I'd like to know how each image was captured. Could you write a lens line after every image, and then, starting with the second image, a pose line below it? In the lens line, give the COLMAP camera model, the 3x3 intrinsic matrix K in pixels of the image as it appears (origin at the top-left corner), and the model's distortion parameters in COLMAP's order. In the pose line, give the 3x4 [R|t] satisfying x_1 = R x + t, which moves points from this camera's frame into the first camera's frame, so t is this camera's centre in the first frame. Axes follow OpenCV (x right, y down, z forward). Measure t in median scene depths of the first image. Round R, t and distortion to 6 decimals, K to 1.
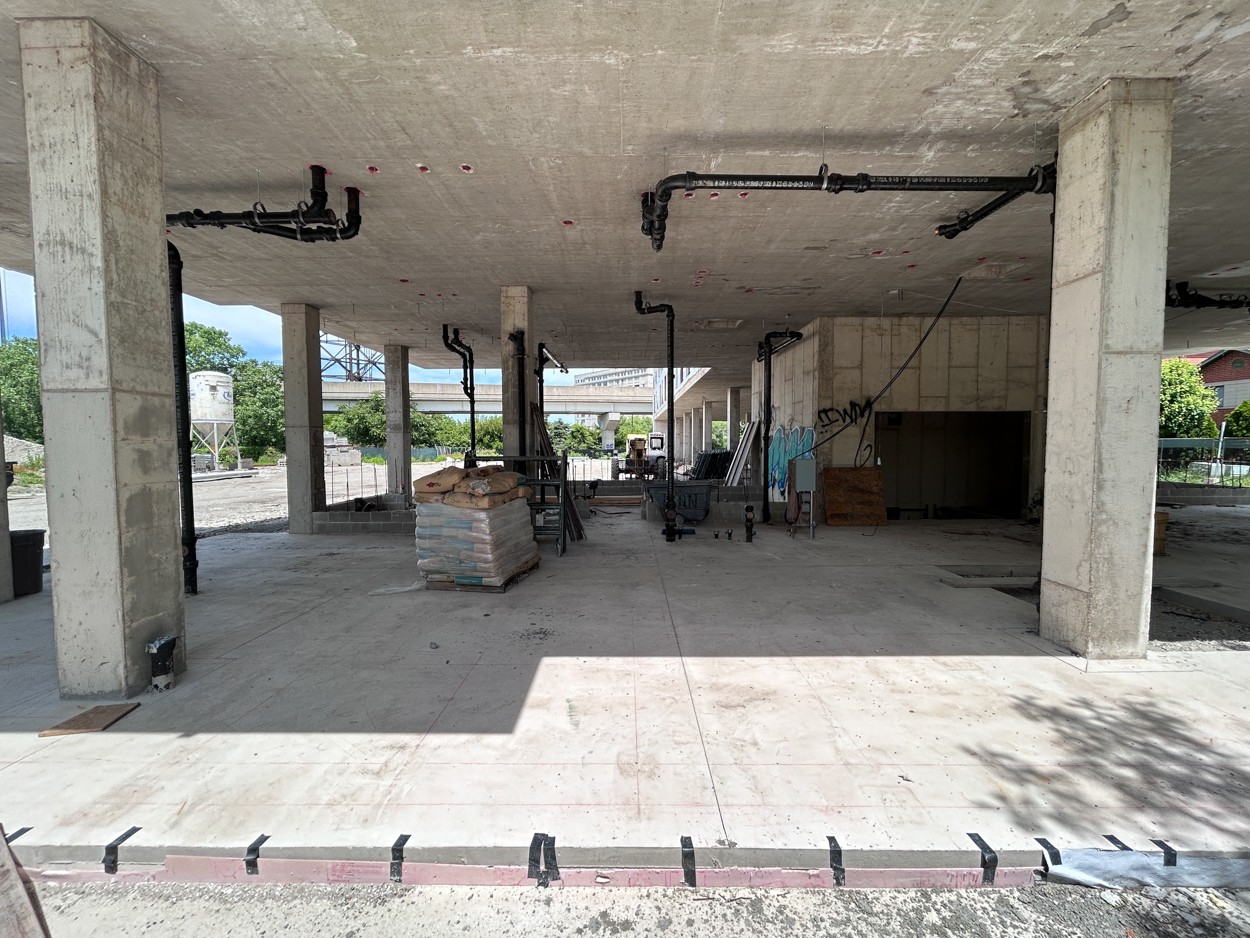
lens RADIAL K [[505.2, 0, 625.0], [0, 505.2, 469.0], [0, 0, 1]] dist [-0.000133, 0.000687]
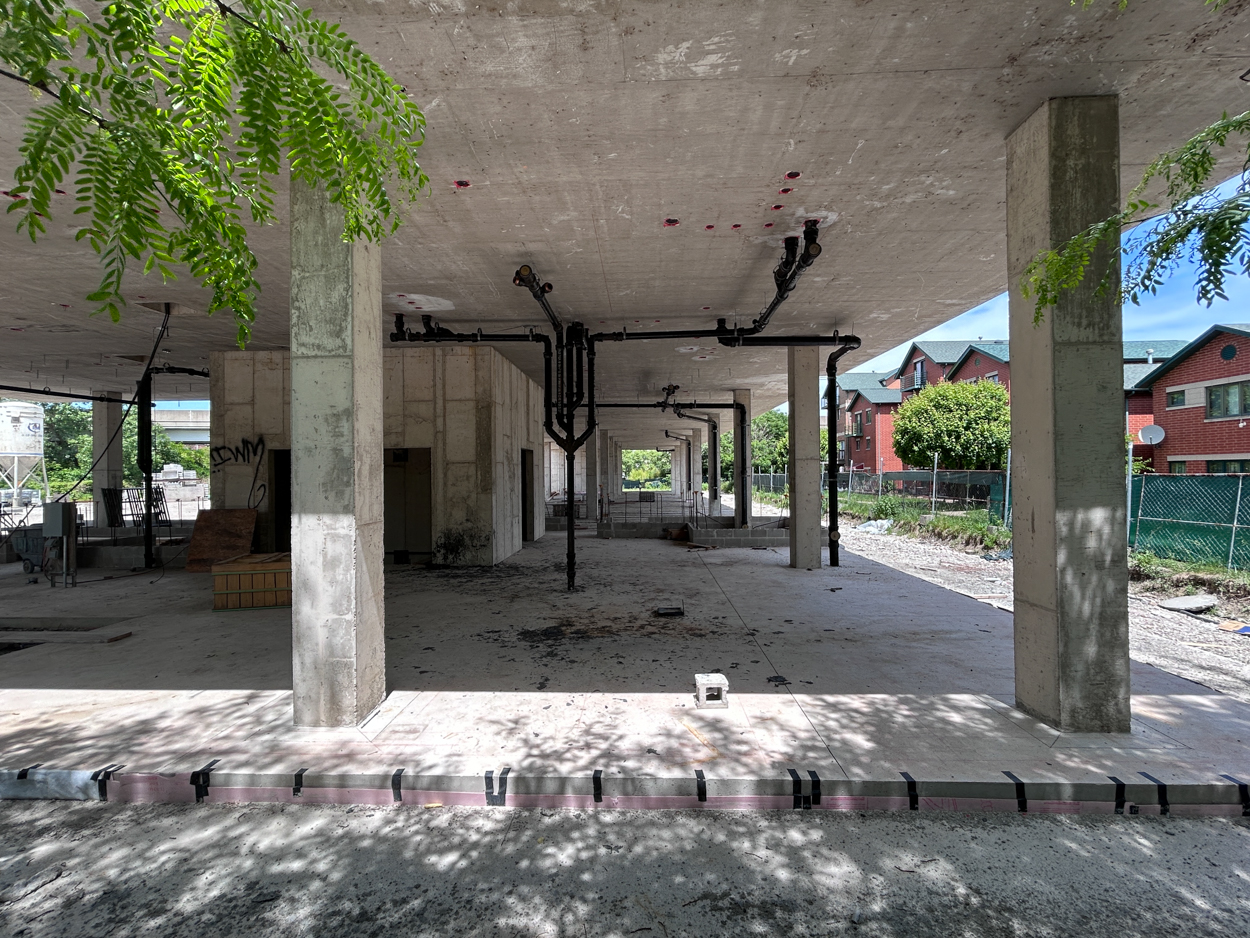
lens RADIAL K [[566.5, 0, 625.0], [0, 566.5, 469.0], [0, 0, 1]] dist [-0.001010, -0.000040]
pose [[0.999467, -0.005064, -0.032247, 2.482488], [0.003207, 0.998347, -0.057389, -0.030419], [0.032485, 0.057255, 0.997831, -0.062104]]
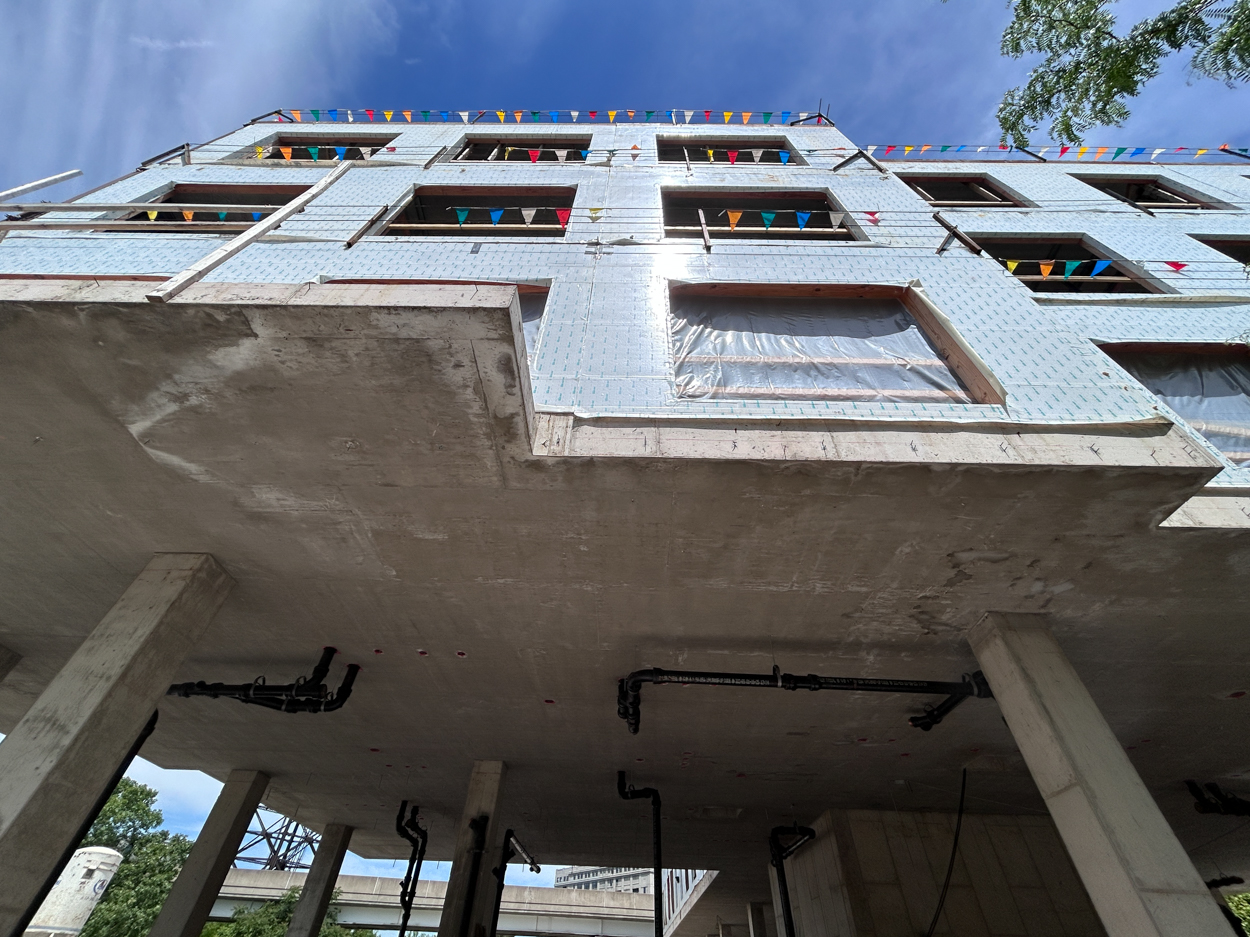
lens RADIAL K [[521.2, 0, 625.0], [0, 521.2, 468.5], [0, 0, 1]] dist [-0.003139, 0.001093]
pose [[0.999504, 0.027416, -0.015467, 0.049072], [-0.029789, 0.665053, -0.746202, -0.015087], [-0.010171, 0.746293, 0.665540, -0.070332]]
